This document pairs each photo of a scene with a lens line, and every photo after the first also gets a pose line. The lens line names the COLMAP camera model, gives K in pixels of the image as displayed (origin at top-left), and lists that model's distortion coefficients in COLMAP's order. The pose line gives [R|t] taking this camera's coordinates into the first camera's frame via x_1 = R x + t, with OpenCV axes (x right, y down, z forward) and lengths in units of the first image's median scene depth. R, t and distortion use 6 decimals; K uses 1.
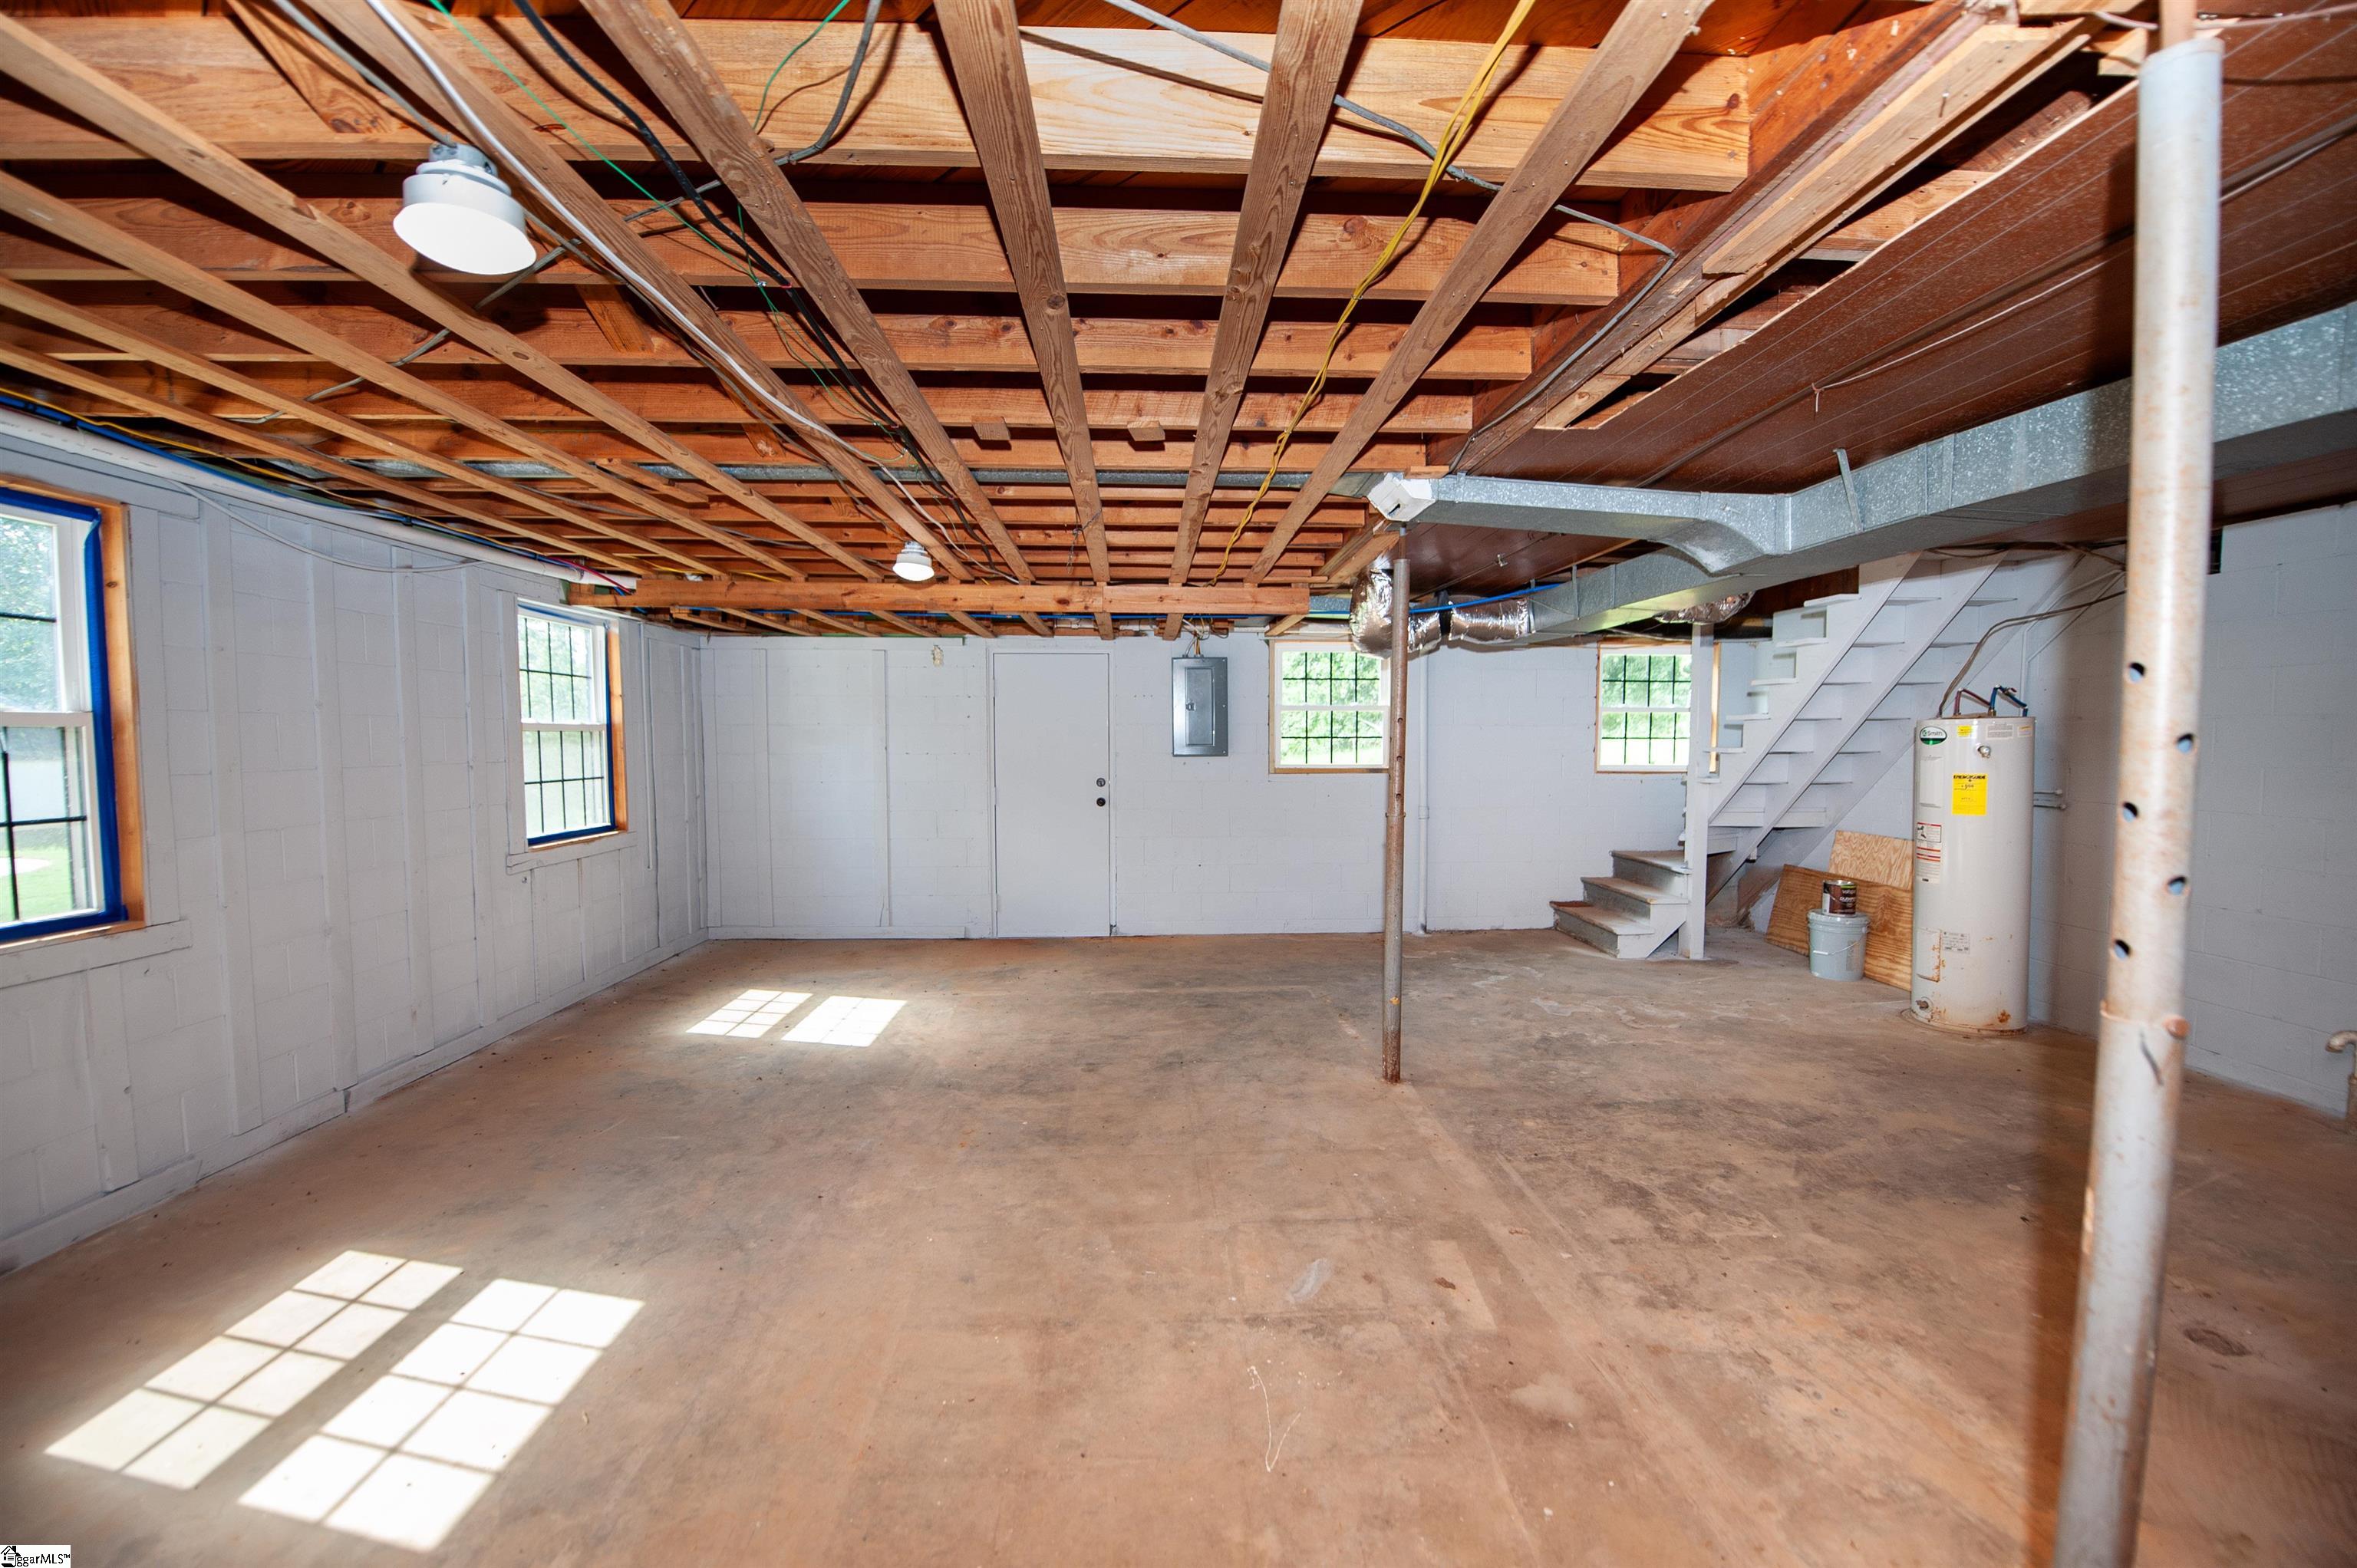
lens RADIAL K [[956.1, 0, 1190.4], [0, 956.1, 784.7], [0, 0, 1]] dist [-0.015520, -0.000207]
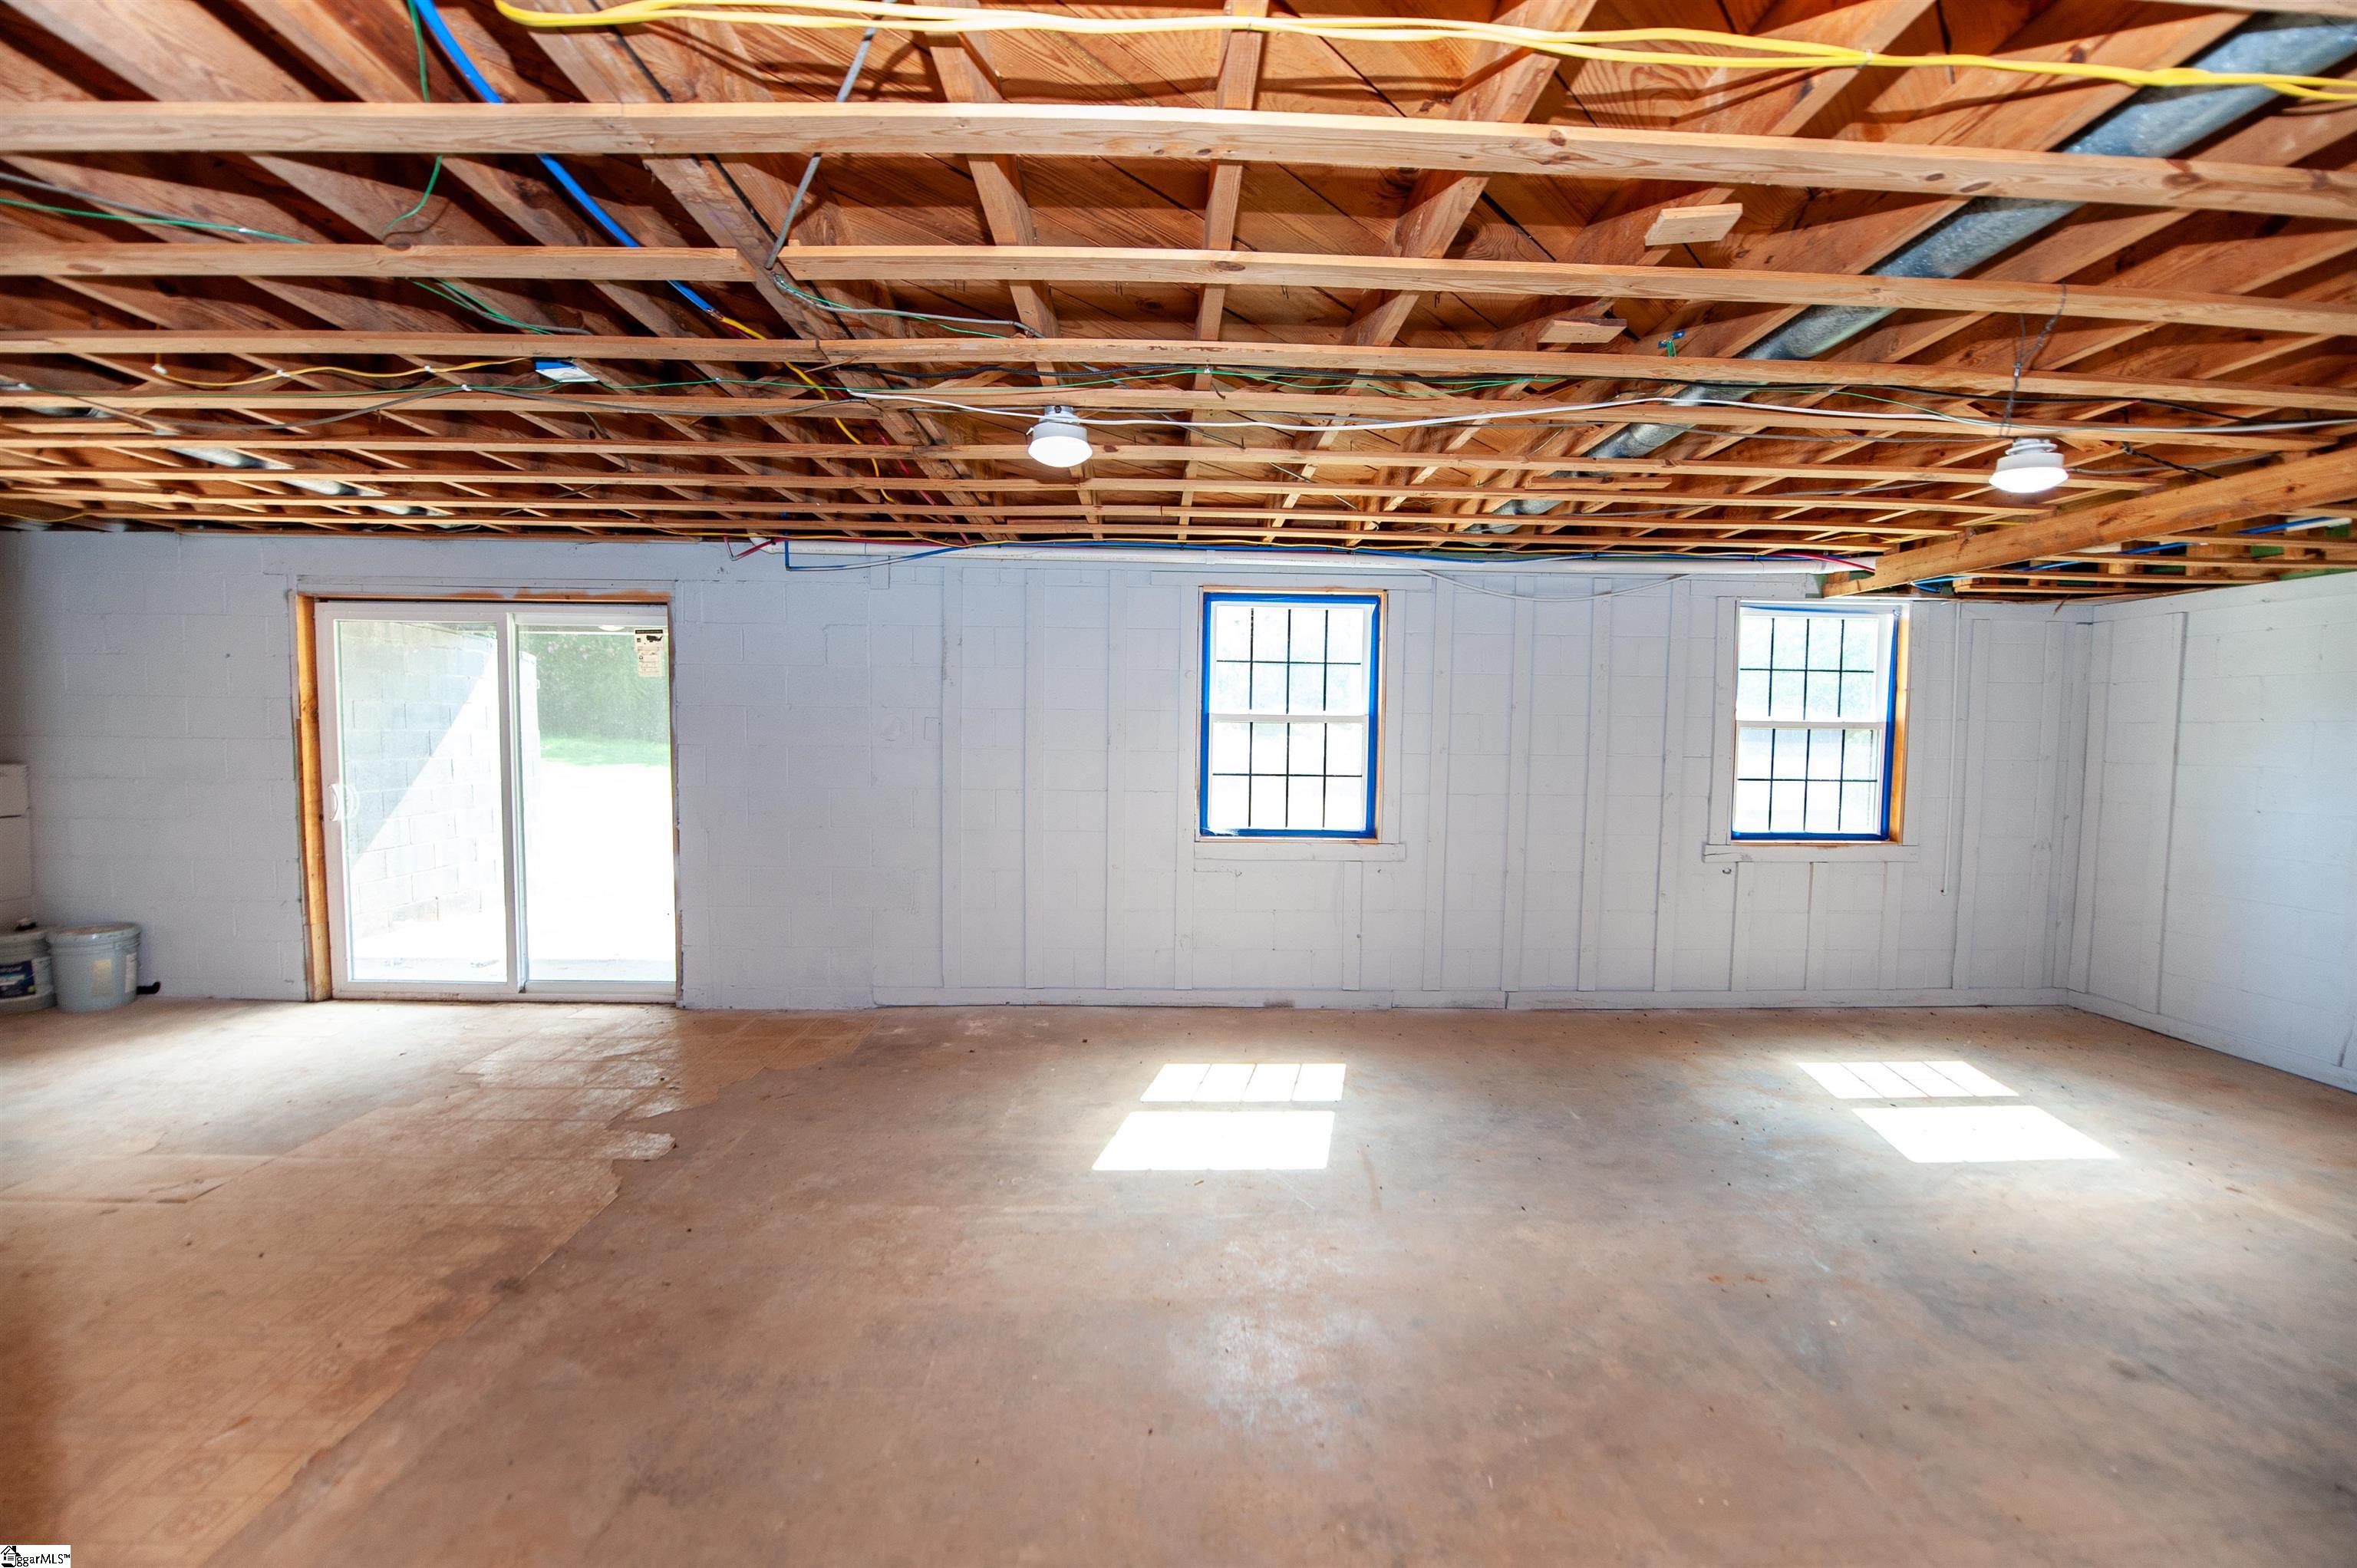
lens RADIAL K [[956.1, 0, 1189.5], [0, 956.1, 786.1], [0, 0, 1]] dist [-0.015520, -0.000207]
pose [[-0.033627, 0.051898, -0.998086, 0.361791], [-0.062170, 0.996608, 0.053916, -0.012420], [0.997499, 0.063864, -0.030286, 0.437811]]
